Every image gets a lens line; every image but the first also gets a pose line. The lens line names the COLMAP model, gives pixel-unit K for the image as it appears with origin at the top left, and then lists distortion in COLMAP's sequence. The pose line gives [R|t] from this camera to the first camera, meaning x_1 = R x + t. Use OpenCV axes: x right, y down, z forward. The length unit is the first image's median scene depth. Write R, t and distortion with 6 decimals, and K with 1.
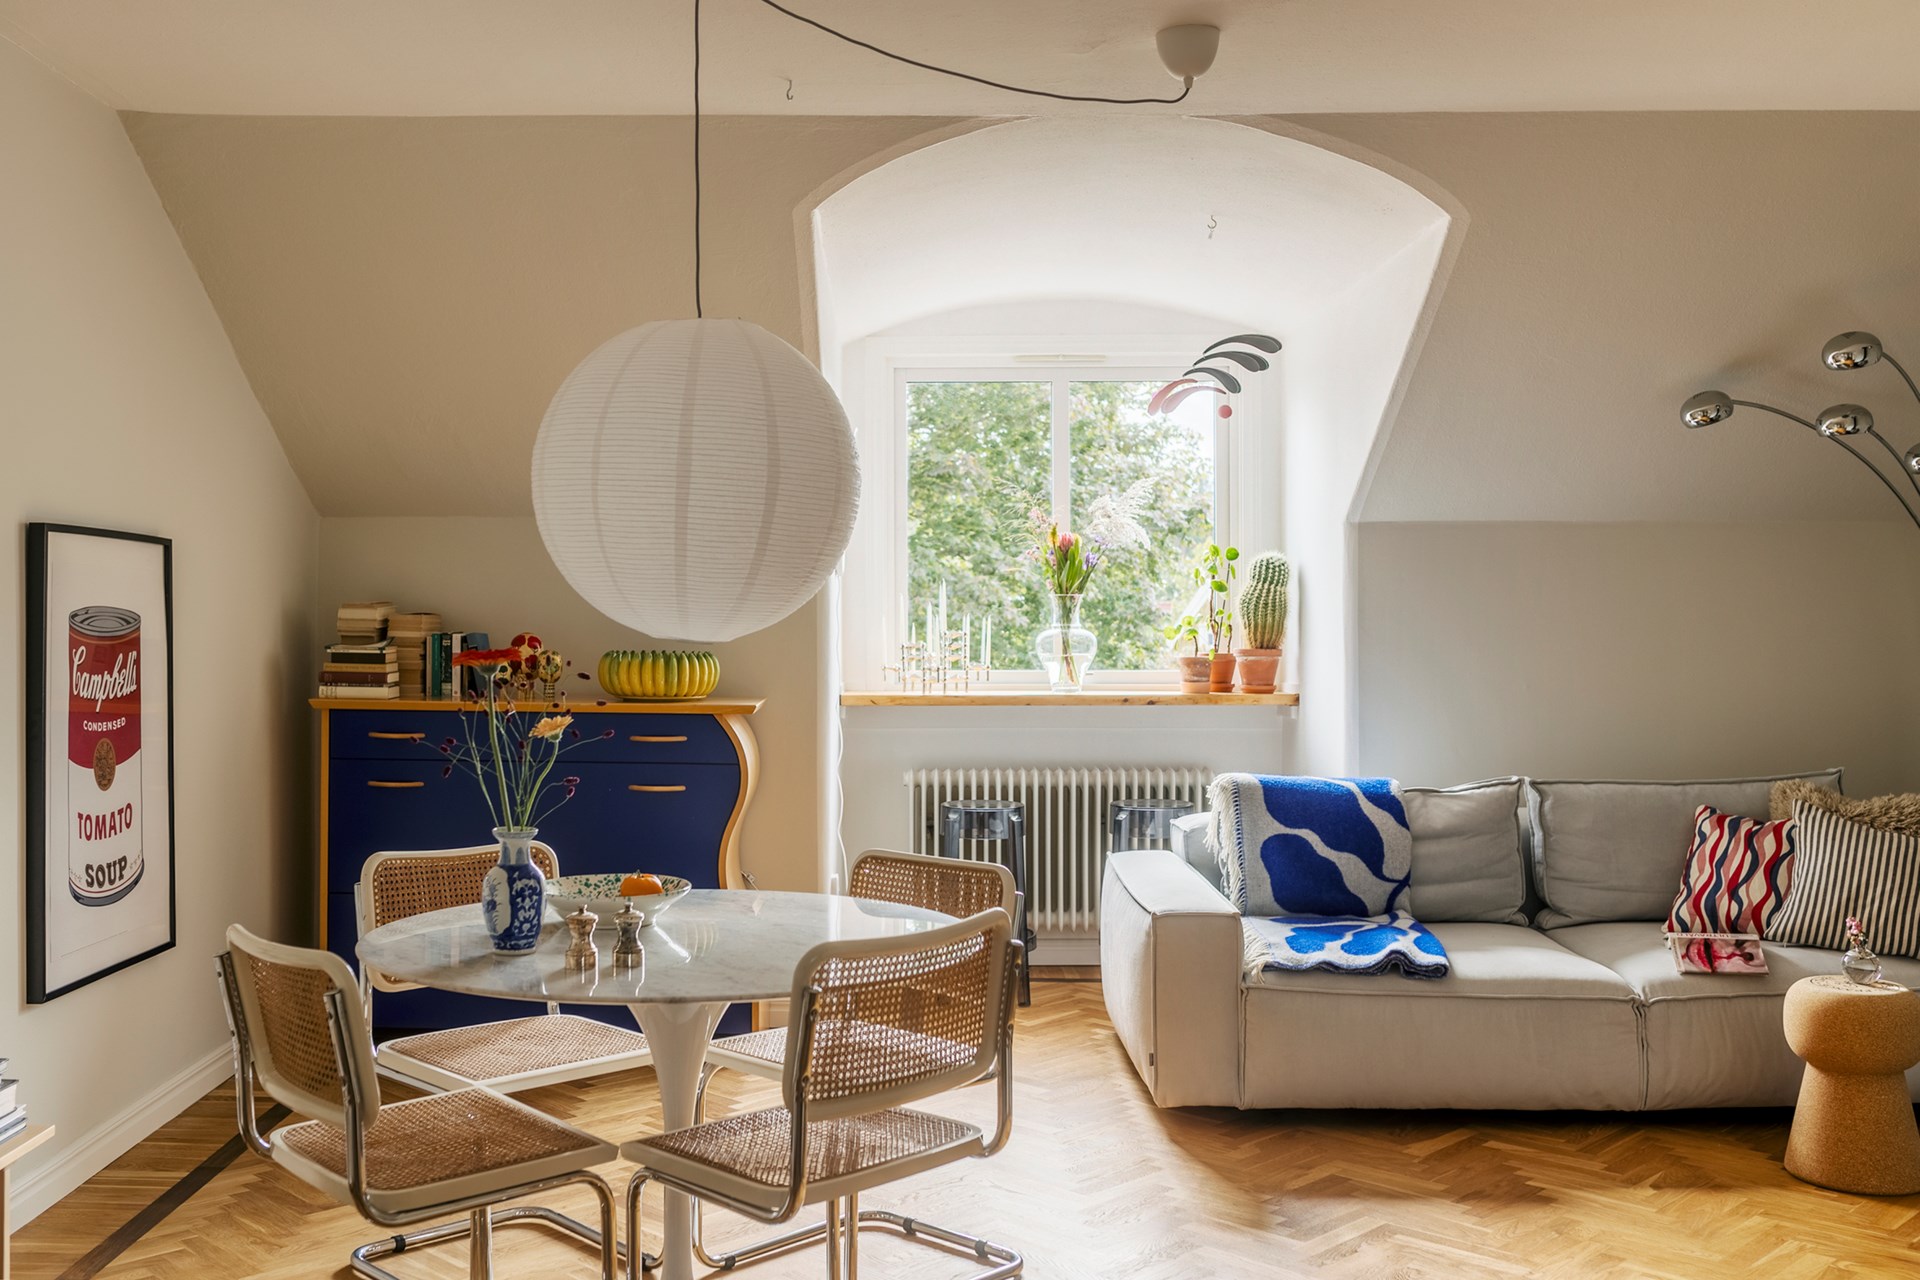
lens RADIAL K [[1876.0, 0, 960.0], [0, 1876.0, 640.0], [0, 0, 1]] dist [0.001494, -0.006297]
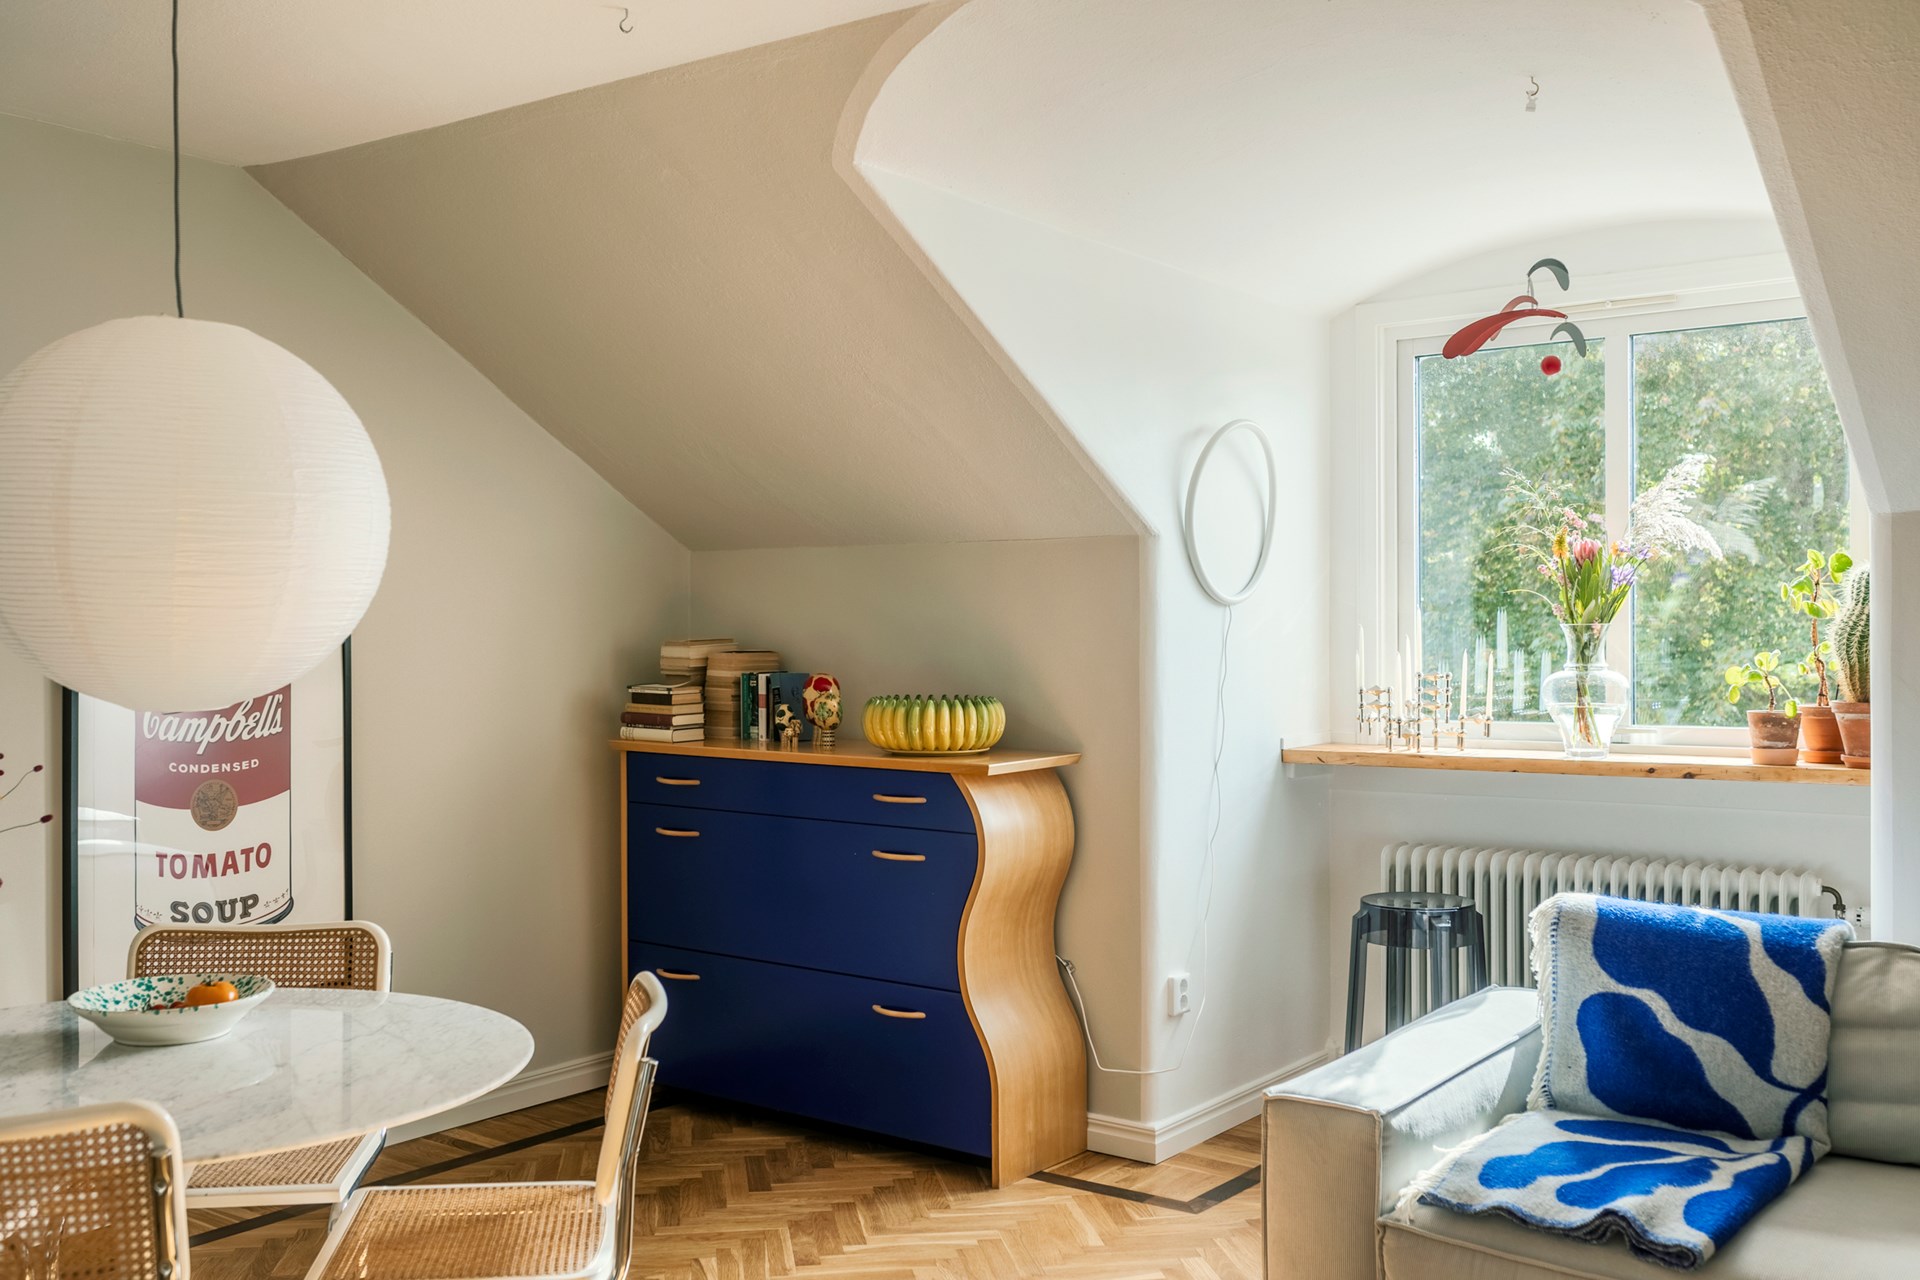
lens RADIAL K [[1876.0, 0, 960.0], [0, 1876.0, 640.0], [0, 0, 1]] dist [0.001494, -0.006297]
pose [[0.795614, 0.000699, -0.605803, 0.386356], [-0.003967, 0.999984, -0.004055, -0.017162], [0.605790, 0.005630, 0.795604, 0.332221]]
